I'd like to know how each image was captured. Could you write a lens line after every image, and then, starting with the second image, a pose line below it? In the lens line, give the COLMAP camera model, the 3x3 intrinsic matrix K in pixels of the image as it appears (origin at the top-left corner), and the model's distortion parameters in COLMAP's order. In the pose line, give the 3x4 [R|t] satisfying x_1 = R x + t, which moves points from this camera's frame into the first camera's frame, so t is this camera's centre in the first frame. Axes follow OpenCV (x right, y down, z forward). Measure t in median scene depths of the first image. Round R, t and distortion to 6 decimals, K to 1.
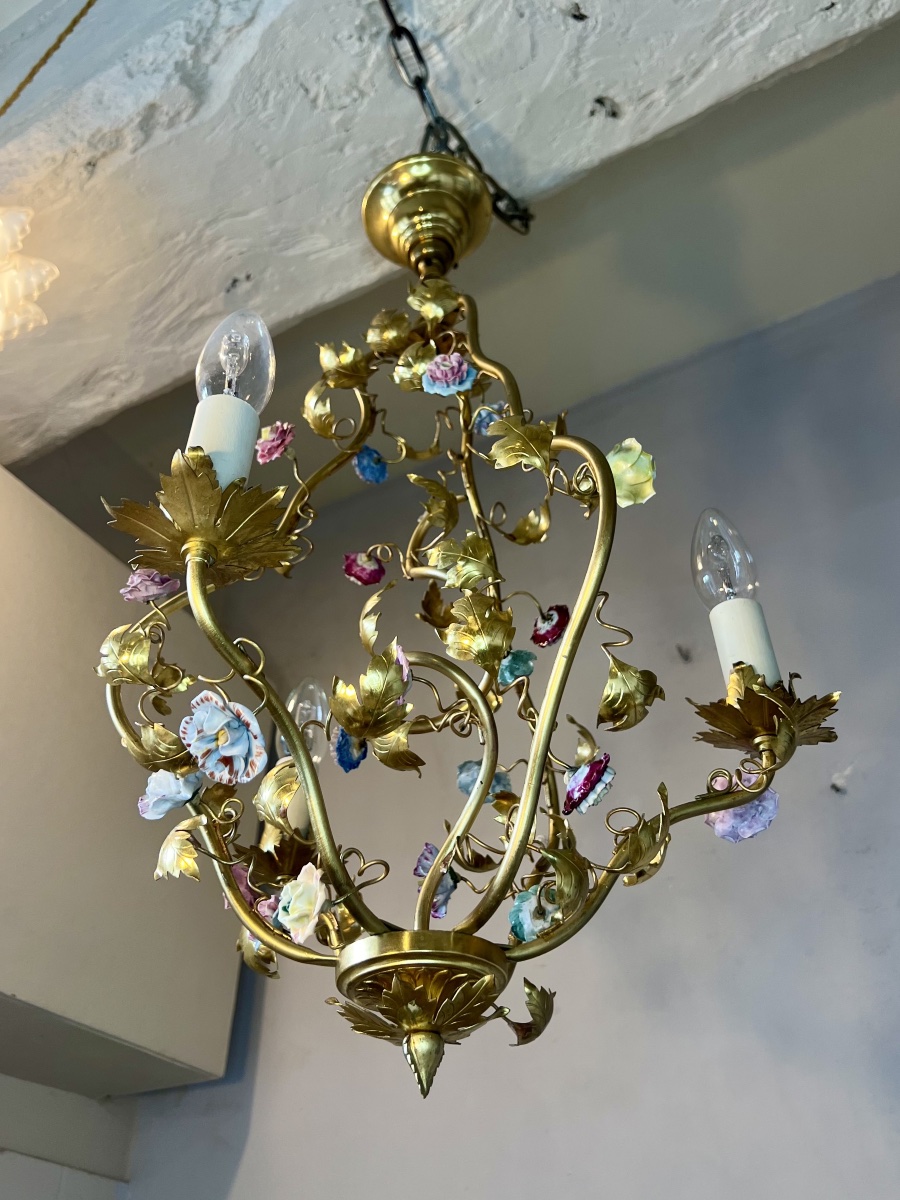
lens RADIAL K [[943.9, 0, 422.7], [0, 943.9, 619.6], [0, 0, 1]] dist [0.003184, -0.025271]
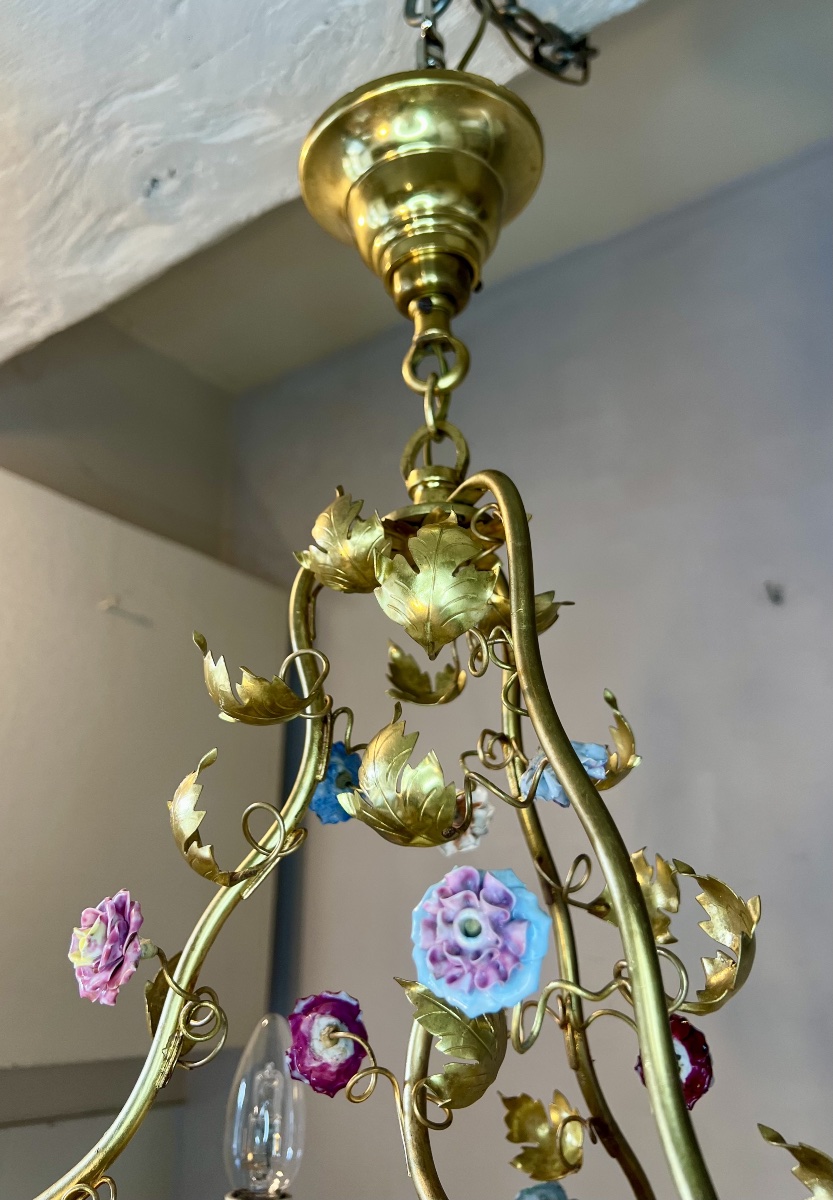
lens RADIAL K [[892.8, 0, 390.2], [0, 892.8, 600.4], [0, 0, 1]] dist [0.015449, -0.028036]
pose [[0.996164, -0.040317, -0.077669, 0.013879], [0.058904, 0.965297, 0.254424, -0.267701], [0.064716, -0.258023, 0.963969, 0.368793]]
